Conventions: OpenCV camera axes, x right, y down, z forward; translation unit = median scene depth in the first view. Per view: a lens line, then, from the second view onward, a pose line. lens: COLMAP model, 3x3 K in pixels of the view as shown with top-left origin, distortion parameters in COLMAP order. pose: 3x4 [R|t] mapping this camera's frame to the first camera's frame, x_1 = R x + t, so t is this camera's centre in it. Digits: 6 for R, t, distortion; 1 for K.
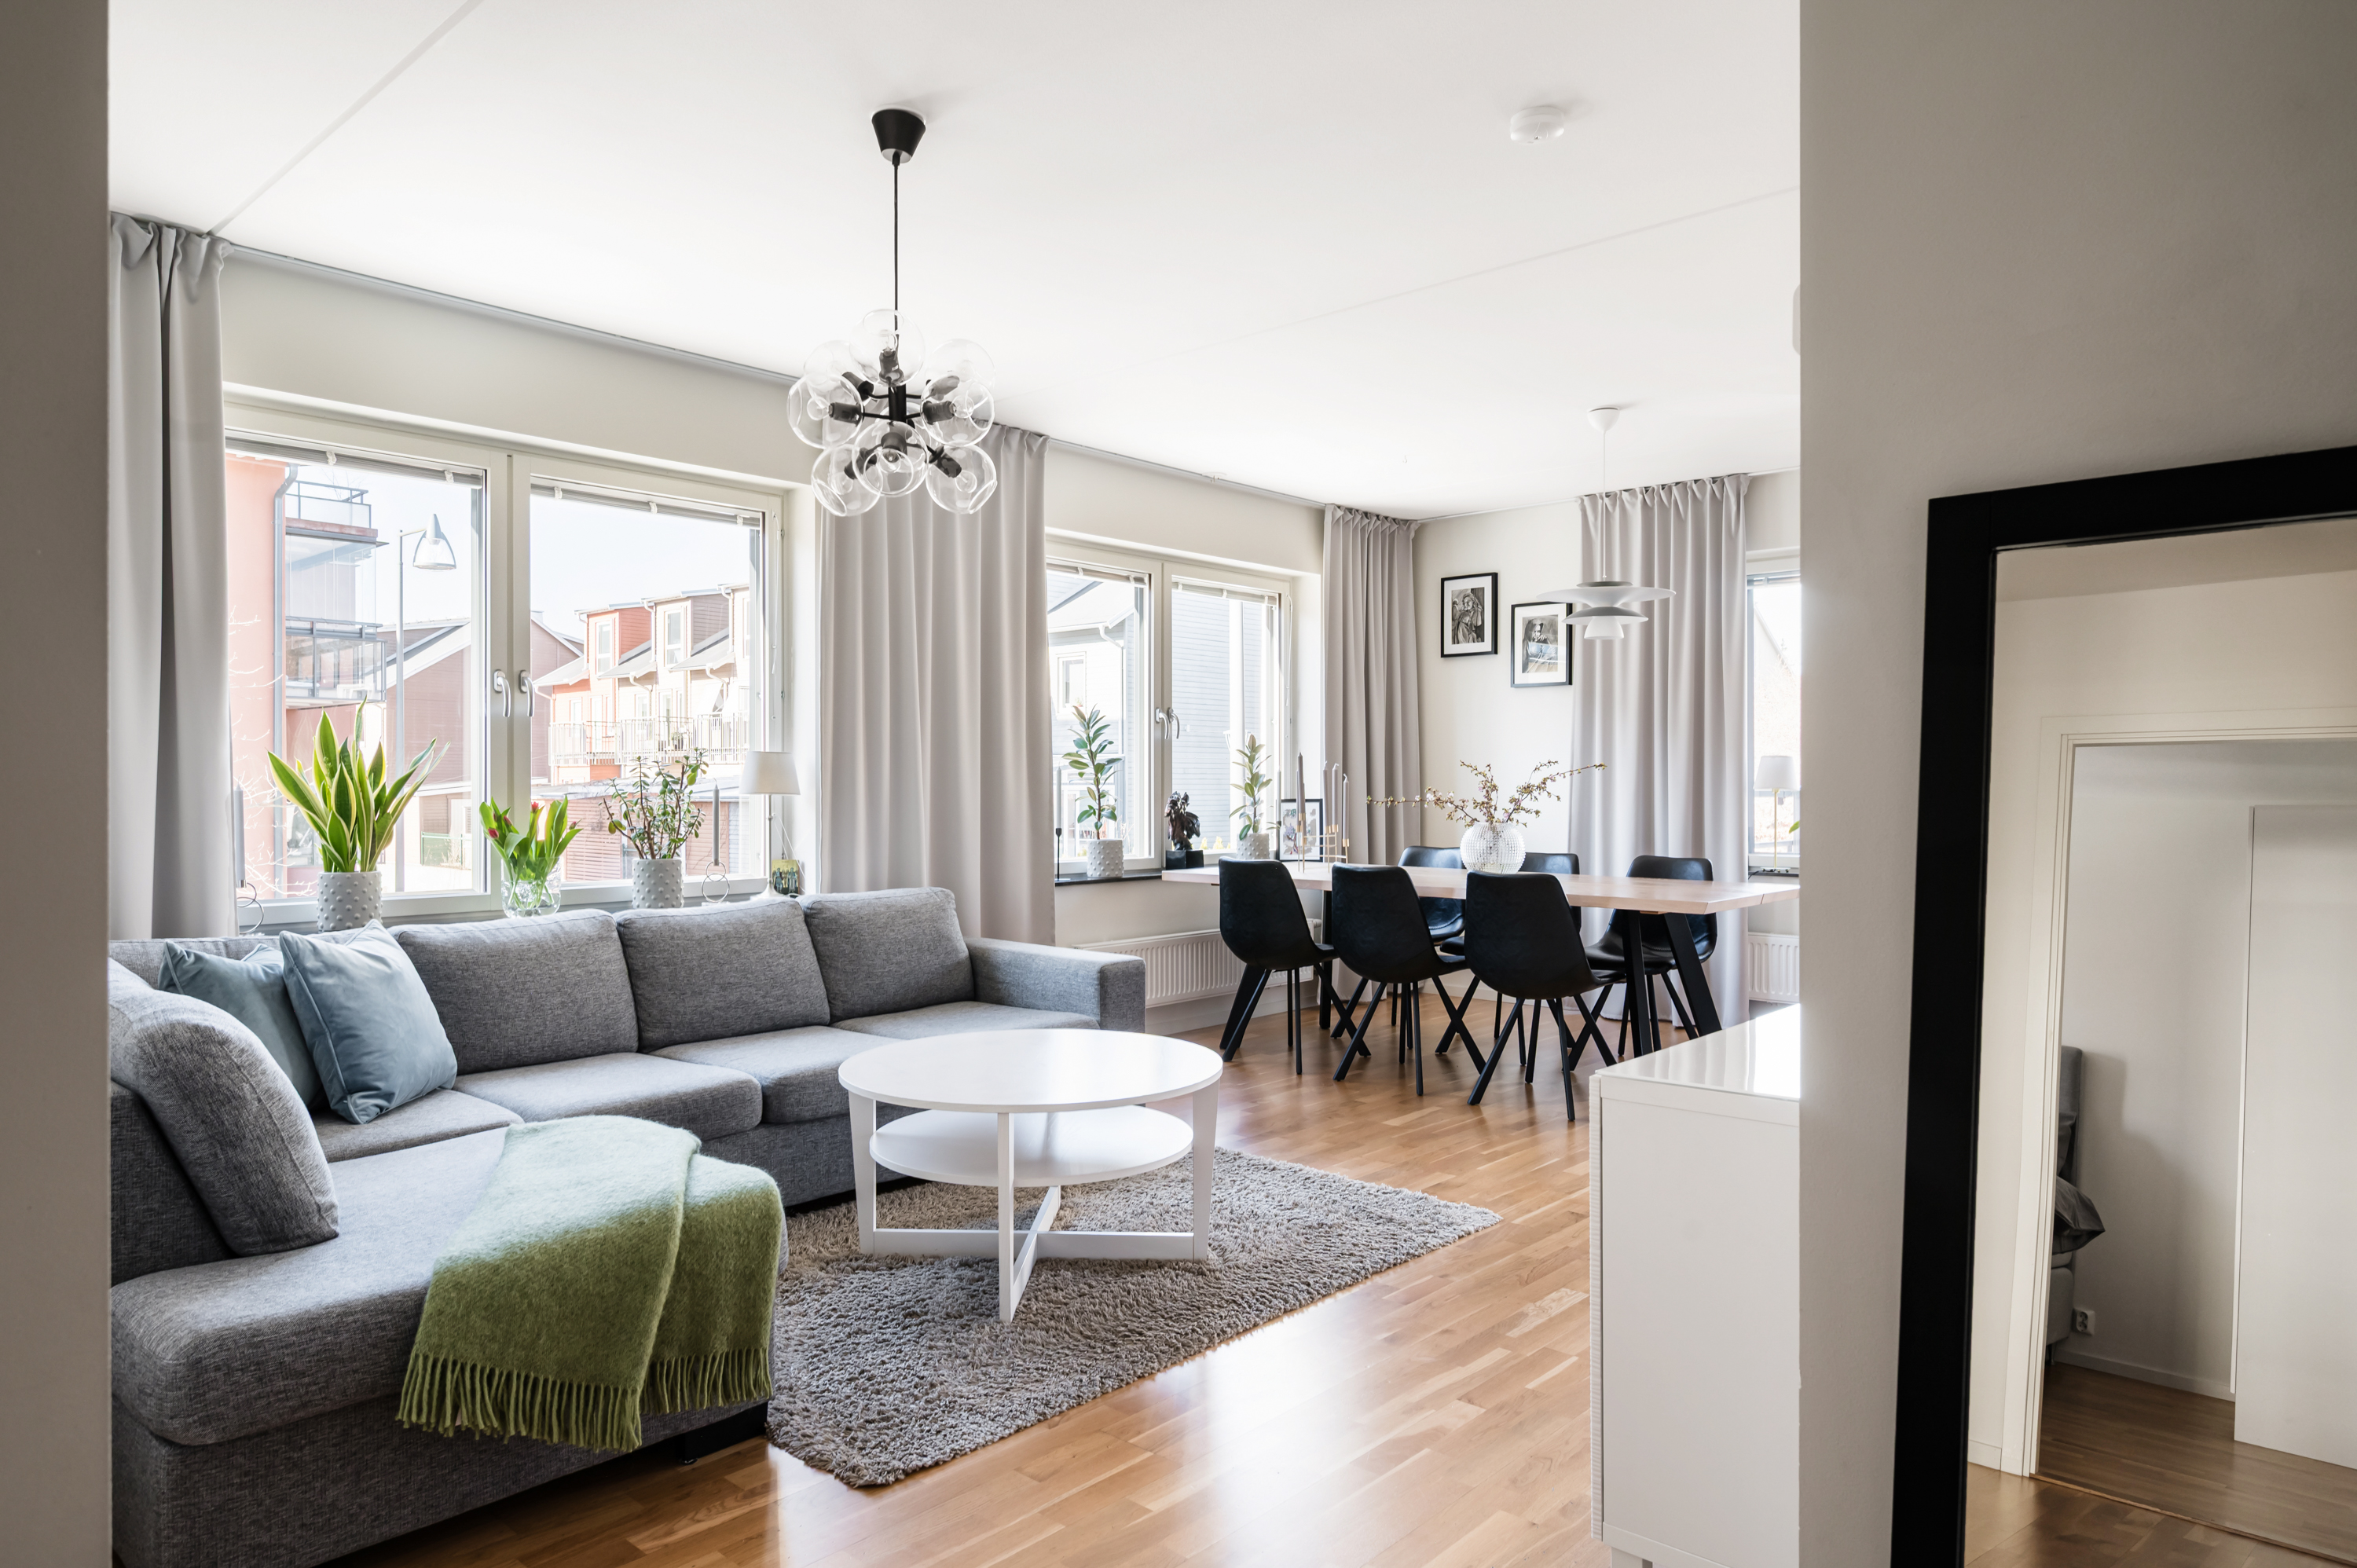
lens RADIAL K [[1437.2, 0, 1169.4], [0, 1437.2, 788.1], [0, 0, 1]] dist [-0.000456, 0.000455]
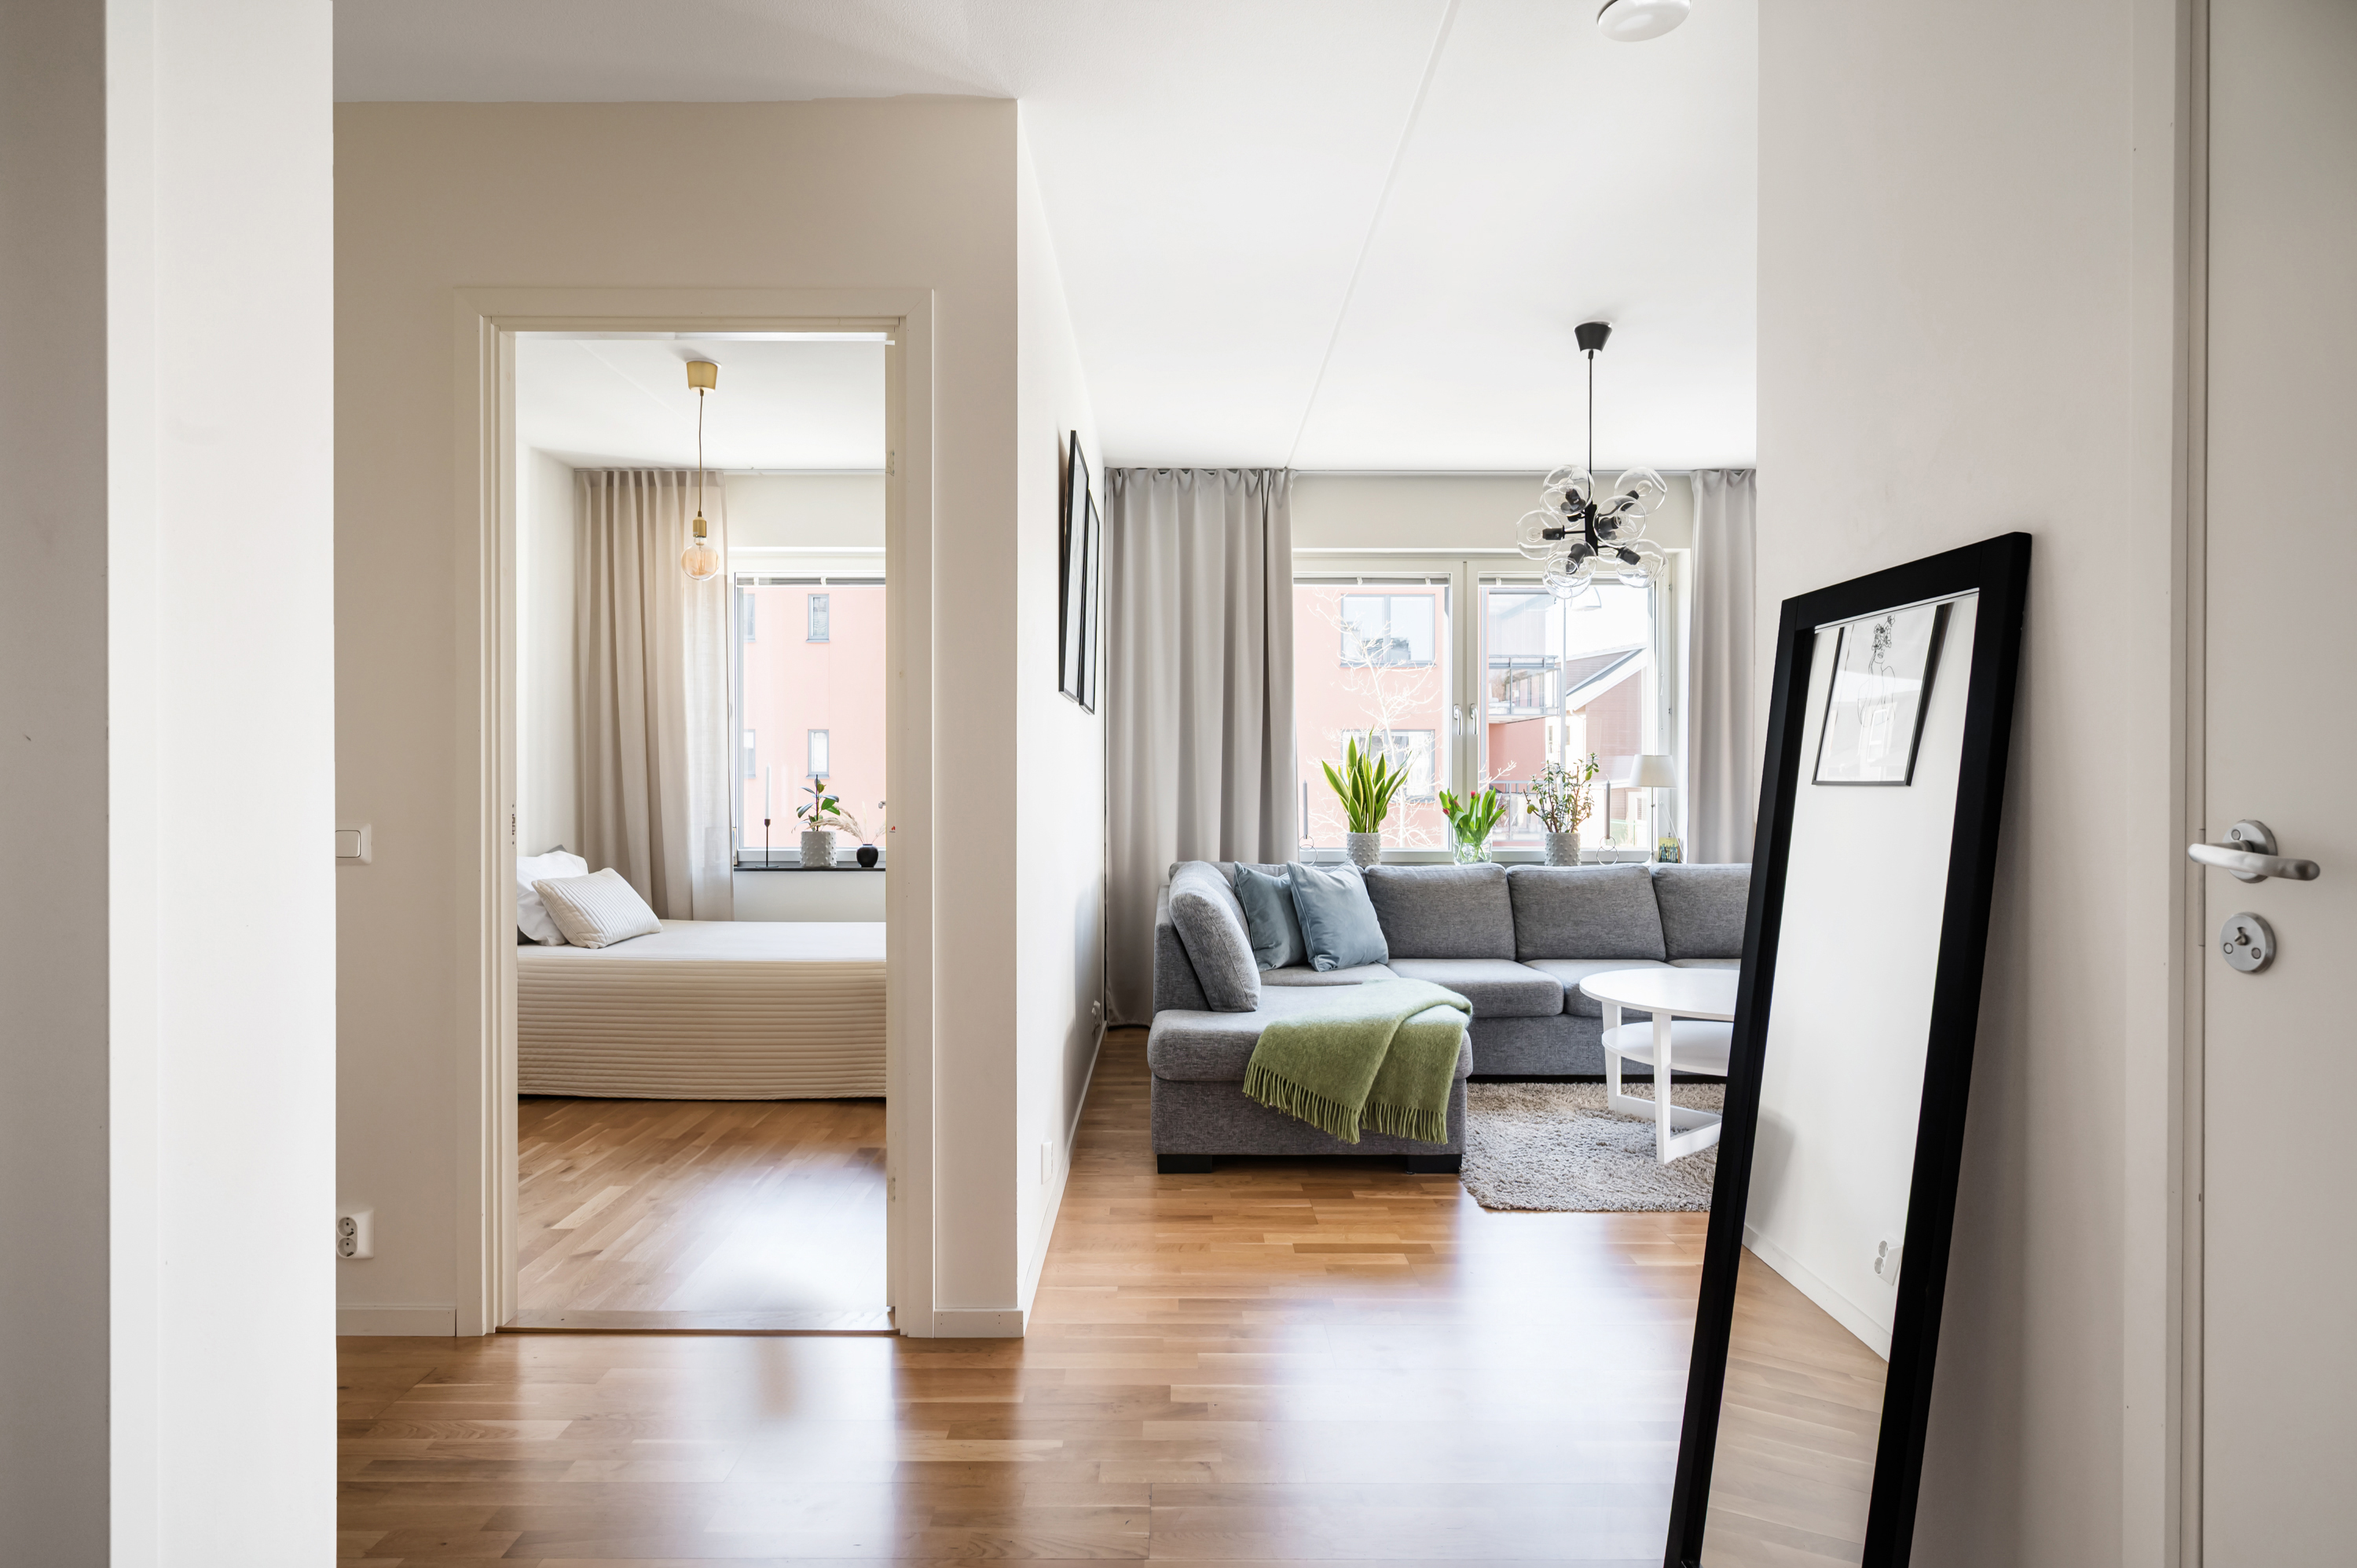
lens RADIAL K [[1268.6, 0, 1178.5], [0, 1268.6, 784.0], [0, 0, 1]] dist [-0.001887, -0.000131]
pose [[0.678658, 0.004443, -0.734441, 0.316460], [-0.004048, 0.999989, 0.002309, 0.000125], [0.734444, 0.001406, 0.678668, -0.126012]]
